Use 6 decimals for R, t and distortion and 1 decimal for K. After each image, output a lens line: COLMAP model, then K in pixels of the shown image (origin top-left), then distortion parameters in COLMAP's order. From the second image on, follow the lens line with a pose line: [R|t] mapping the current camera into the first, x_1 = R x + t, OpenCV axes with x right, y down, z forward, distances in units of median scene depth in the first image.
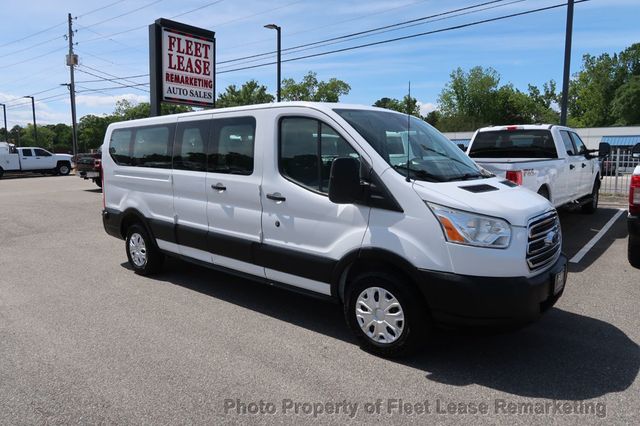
lens RADIAL K [[443.7, 0, 317.0], [0, 443.7, 212.5], [0, 0, 1]] dist [-0.028131, 0.011746]
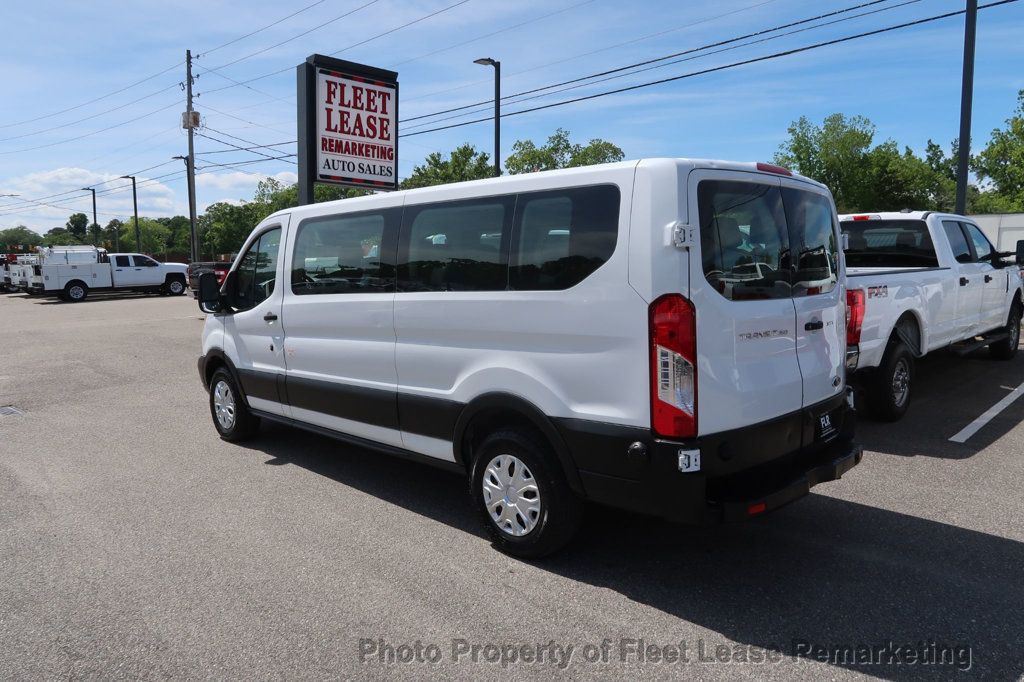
lens RADIAL K [[709.9, 0, 507.1], [0, 709.9, 340.2], [0, 0, 1]] dist [-0.028131, 0.011746]
pose [[0.995973, 0.003326, -0.089587, 0.021441], [-0.005018, 0.999813, -0.018668, -0.001315], [0.089508, 0.019042, 0.995804, -0.003215]]
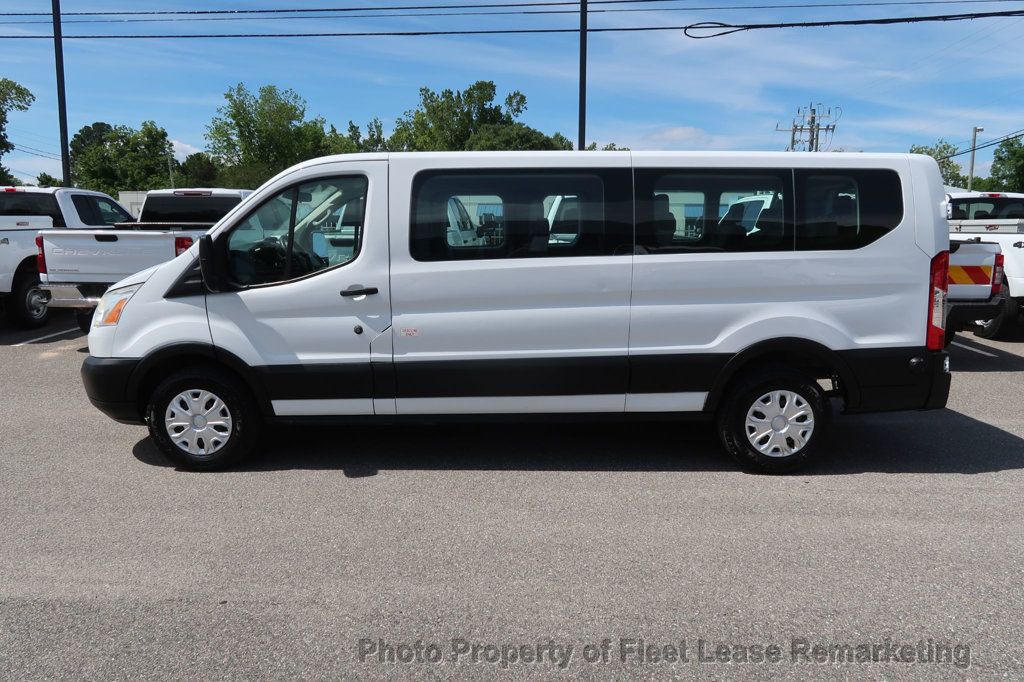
lens RADIAL K [[709.9, 0, 507.1], [0, 709.9, 340.2], [0, 0, 1]] dist [-0.028131, 0.011746]
pose [[0.771528, -0.092315, 0.629463, -0.232471], [0.074352, 0.995720, 0.054895, -0.009747], [-0.631836, 0.004449, 0.775089, 0.077214]]
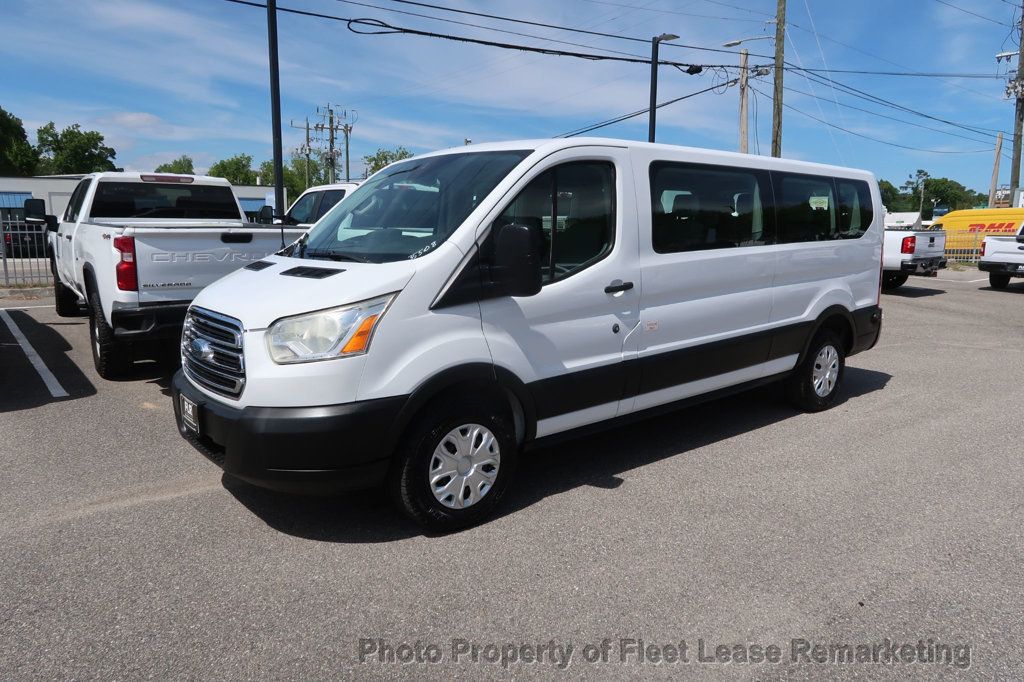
lens RADIAL K [[709.9, 0, 507.1], [0, 709.9, 340.2], [0, 0, 1]] dist [-0.028131, 0.011746]
pose [[0.171770, -0.150472, 0.973578, -0.349902], [0.116122, 0.984469, 0.131668, -0.034839], [-0.978269, 0.090437, 0.186575, 0.298777]]
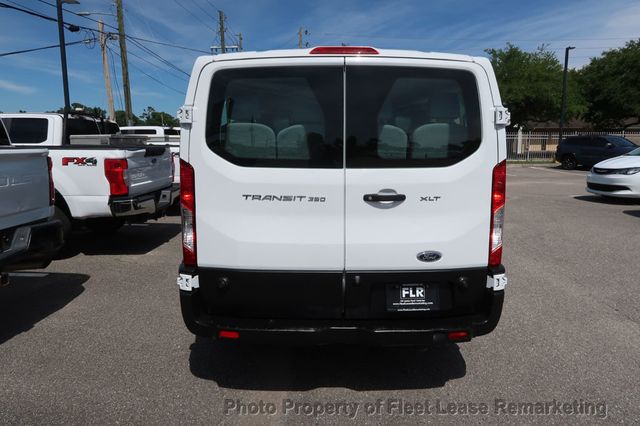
lens RADIAL K [[443.7, 0, 317.0], [0, 443.7, 212.5], [0, 0, 1]] dist [-0.028131, 0.011746]
pose [[-0.658494, -0.113219, 0.744020, -0.246750], [0.101076, 0.966357, 0.236510, -0.061958], [-0.745767, 0.230943, -0.624897, 0.501344]]
